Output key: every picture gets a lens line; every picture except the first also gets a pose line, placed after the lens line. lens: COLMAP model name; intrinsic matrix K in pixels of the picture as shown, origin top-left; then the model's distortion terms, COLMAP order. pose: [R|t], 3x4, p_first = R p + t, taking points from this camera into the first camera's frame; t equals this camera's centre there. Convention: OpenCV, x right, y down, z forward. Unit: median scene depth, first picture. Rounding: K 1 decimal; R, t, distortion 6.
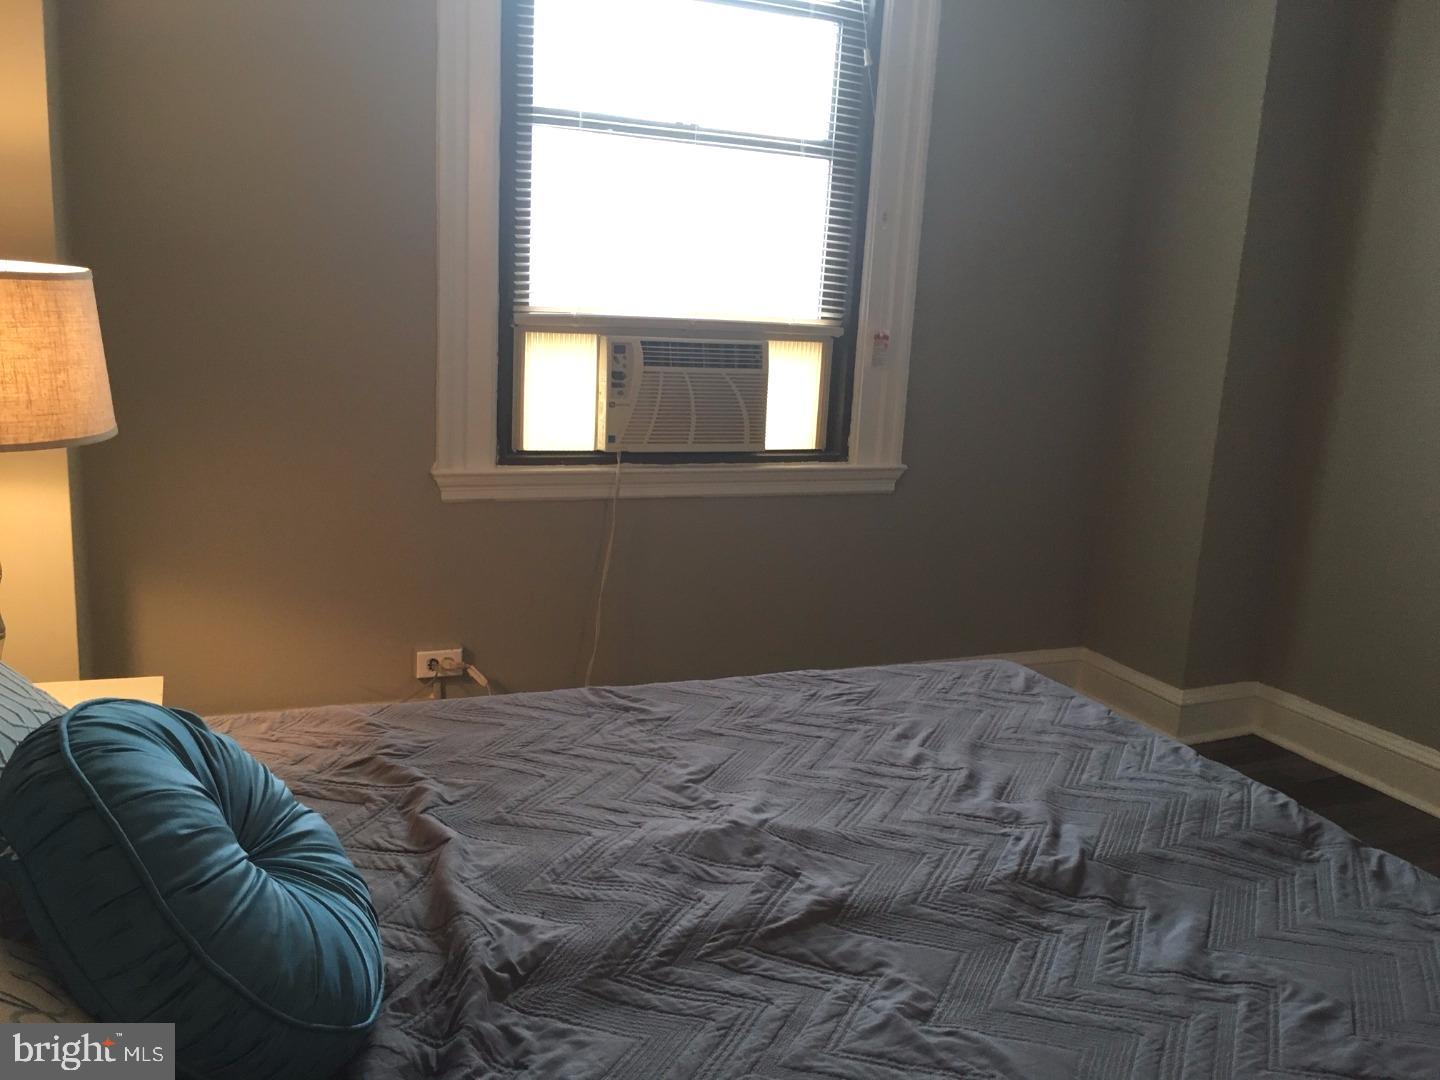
lens RADIAL K [[1236.6, 0, 720.0], [0, 1236.6, 540.0], [0, 0, 1]] dist [0.047086, 0.002223]
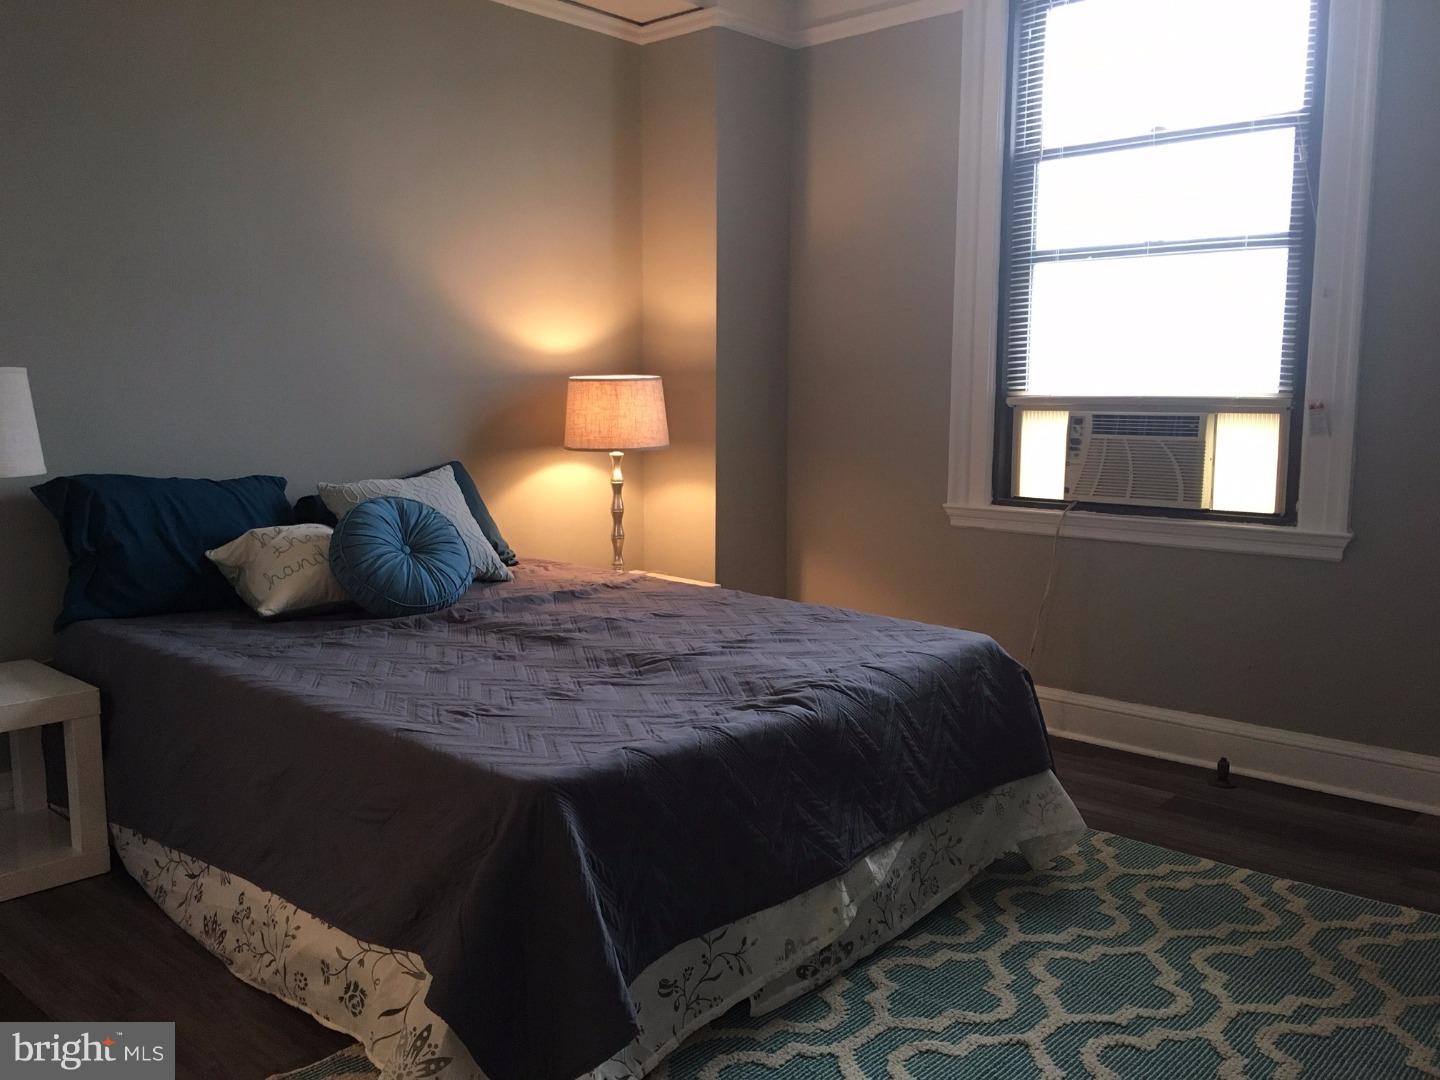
lens RADIAL K [[1217.0, 0, 720.0], [0, 1217.0, 540.0], [0, 0, 1]] dist [0.000515, -0.002389]
pose [[0.397869, 0.058151, -0.915597, 0.926430], [-0.168766, 0.985598, -0.010740, 0.043999], [0.901786, 0.158795, 0.401953, 0.170106]]
